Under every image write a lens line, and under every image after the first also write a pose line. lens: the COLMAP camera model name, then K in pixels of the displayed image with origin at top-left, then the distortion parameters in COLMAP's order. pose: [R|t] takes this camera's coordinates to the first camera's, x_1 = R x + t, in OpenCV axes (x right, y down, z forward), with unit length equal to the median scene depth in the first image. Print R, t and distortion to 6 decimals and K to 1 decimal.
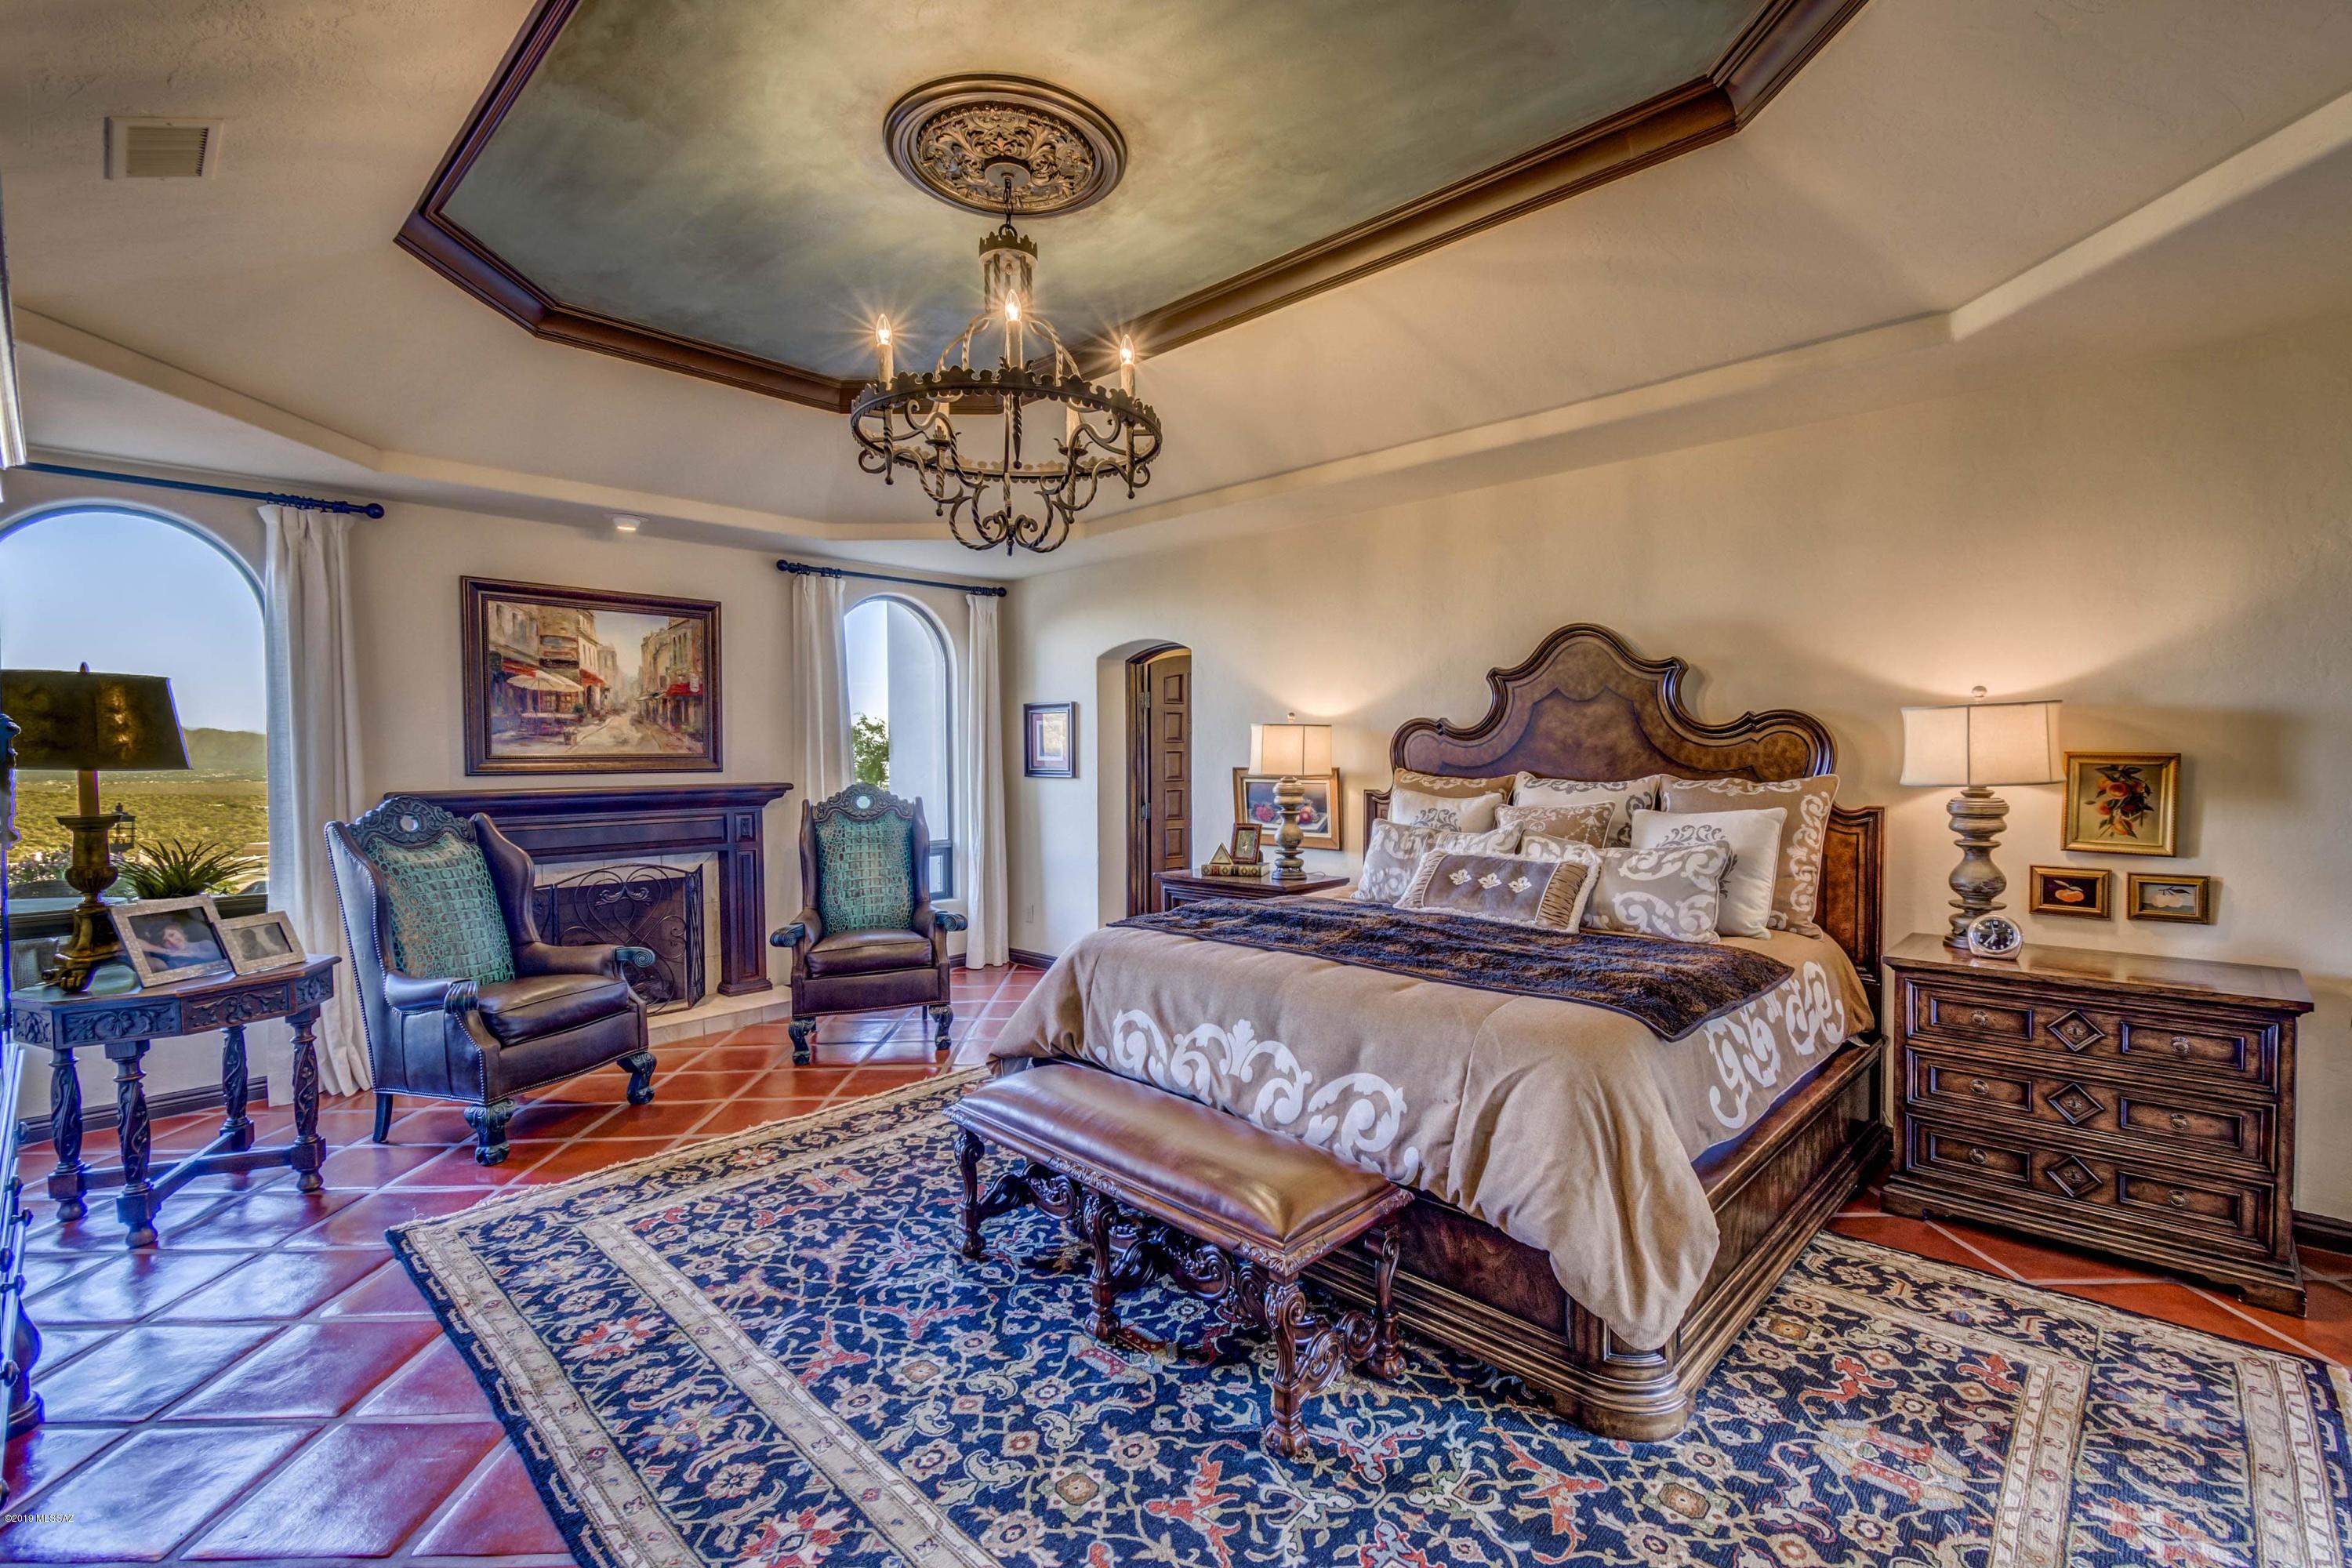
lens RADIAL K [[1037.5, 0, 1182.0], [0, 1037.5, 780.7], [0, 0, 1]] dist [0.016171, -0.006707]
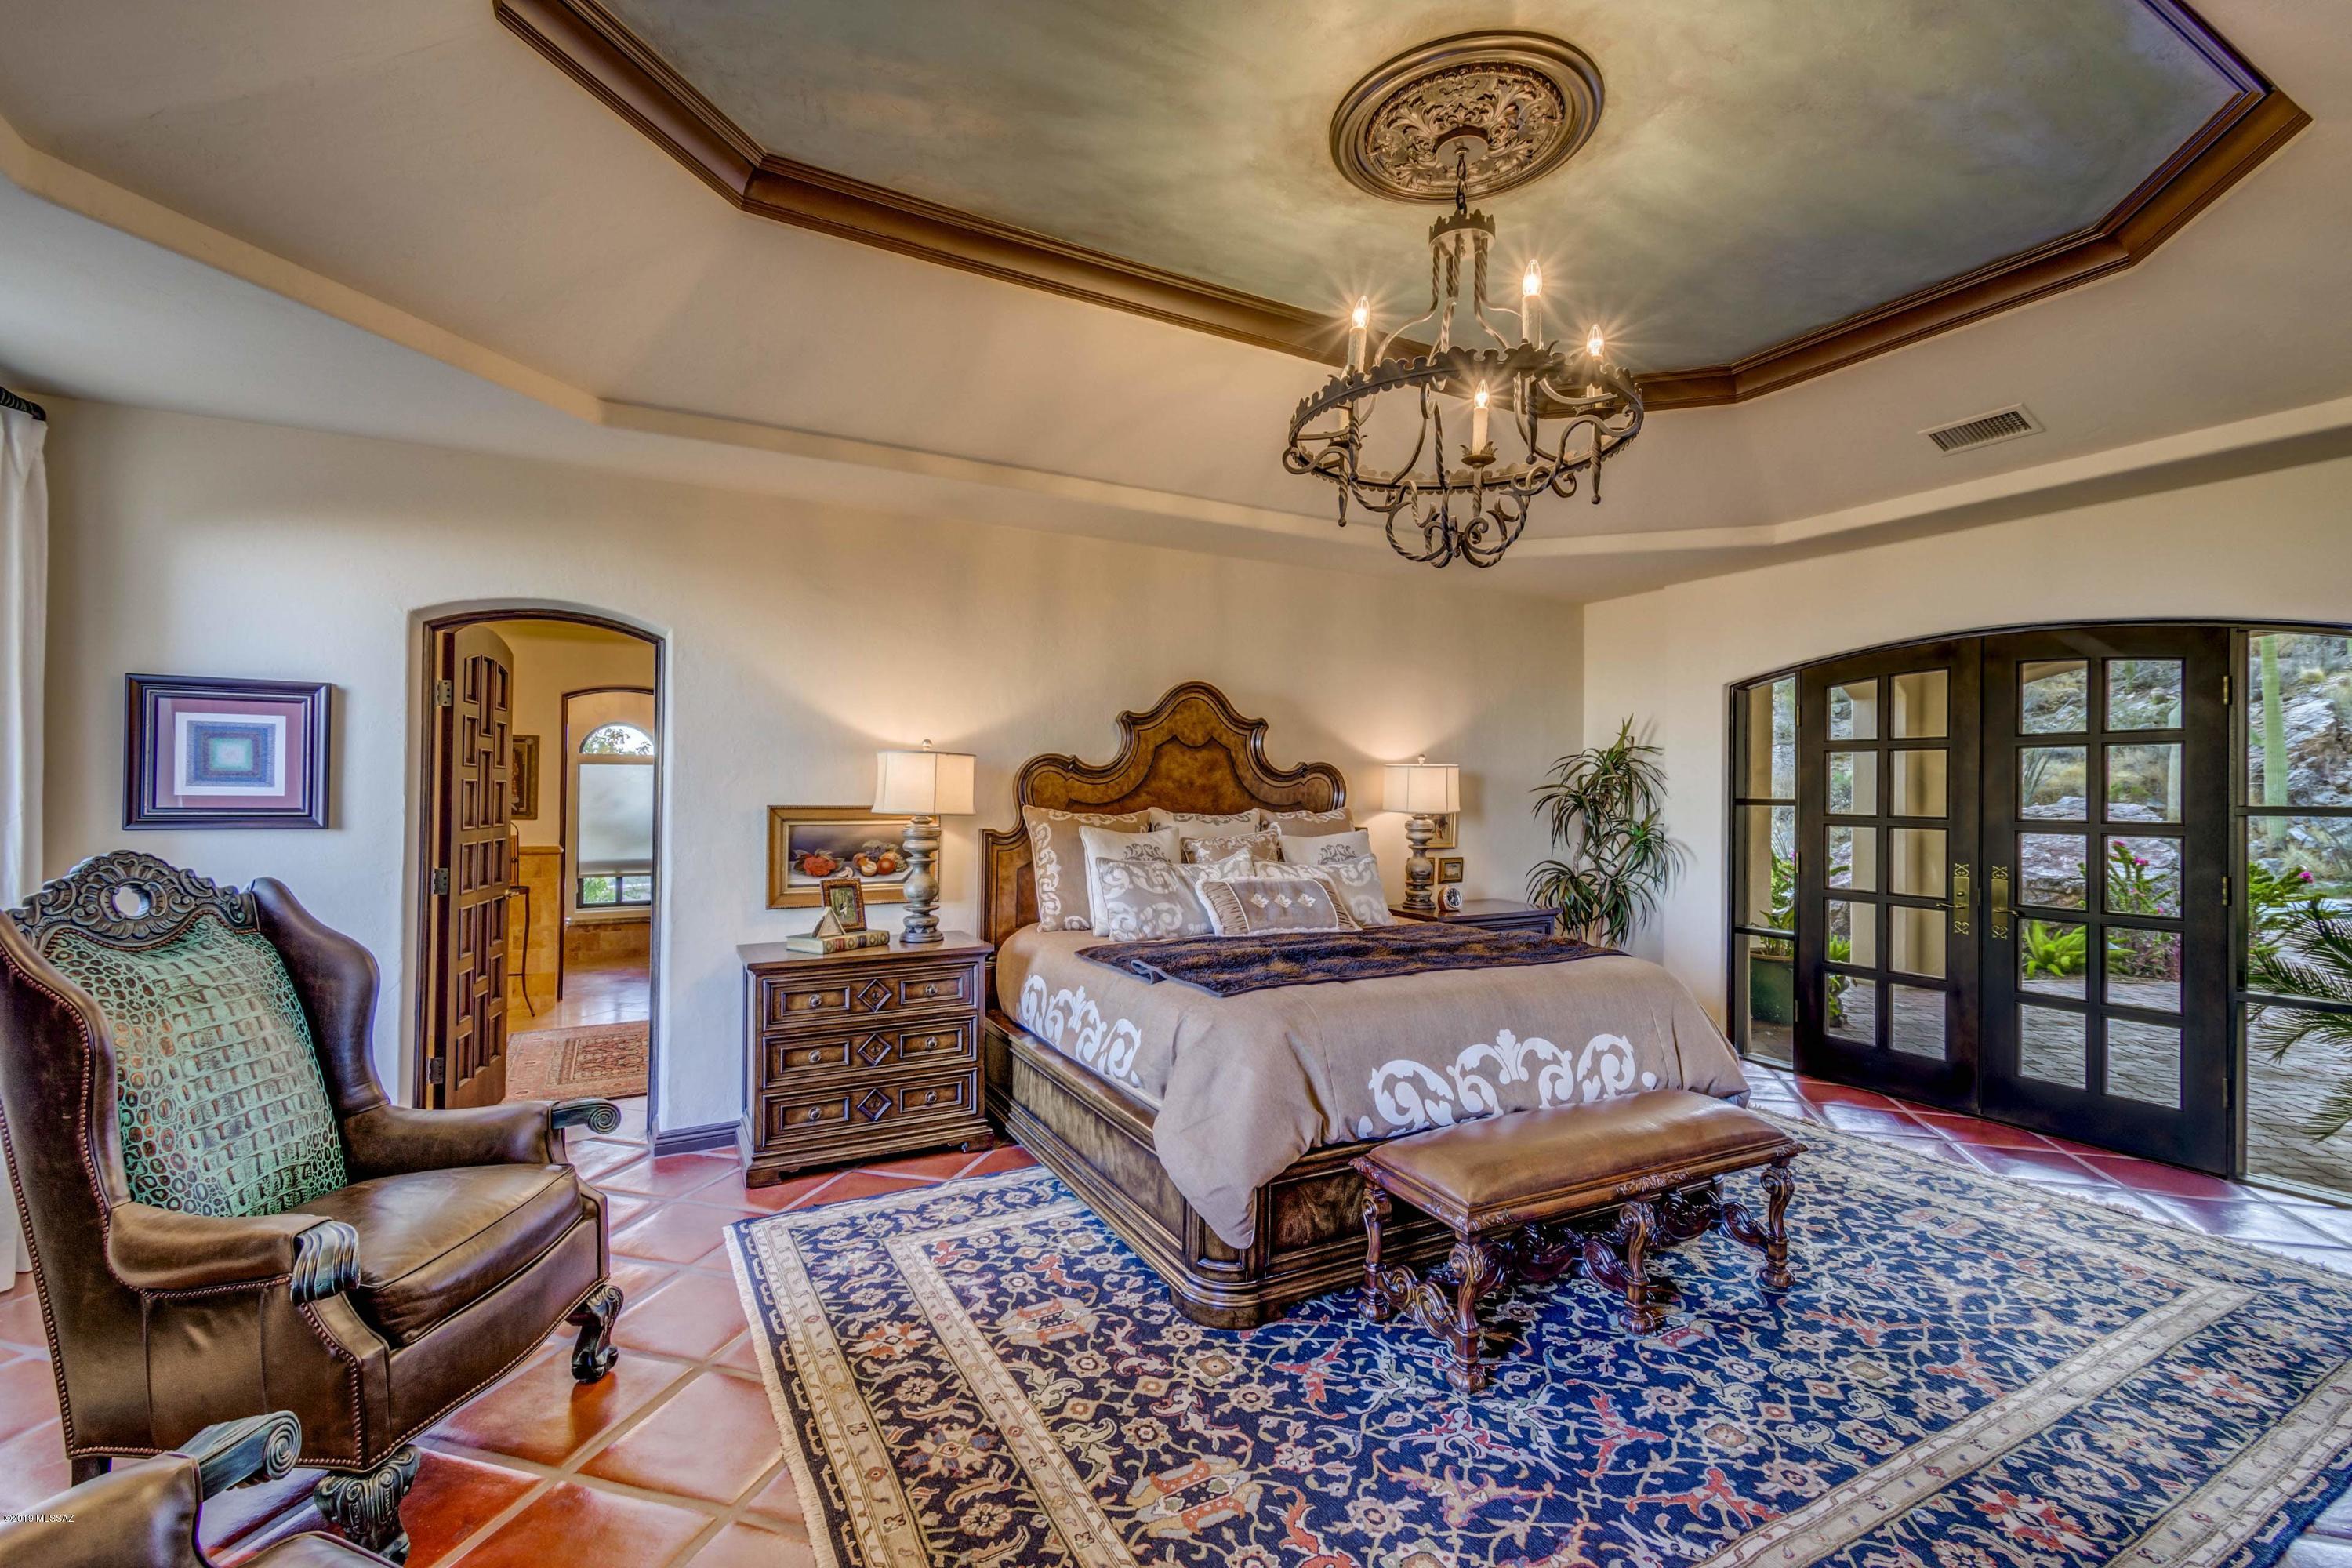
lens RADIAL K [[1037.5, 0, 1182.0], [0, 1037.5, 780.7], [0, 0, 1]] dist [0.016171, -0.006707]
pose [[0.297498, 0.012080, 0.954646, -0.999807], [0.017011, 0.999694, -0.017951, -0.022840], [-0.954571, 0.021580, 0.297202, 0.887395]]
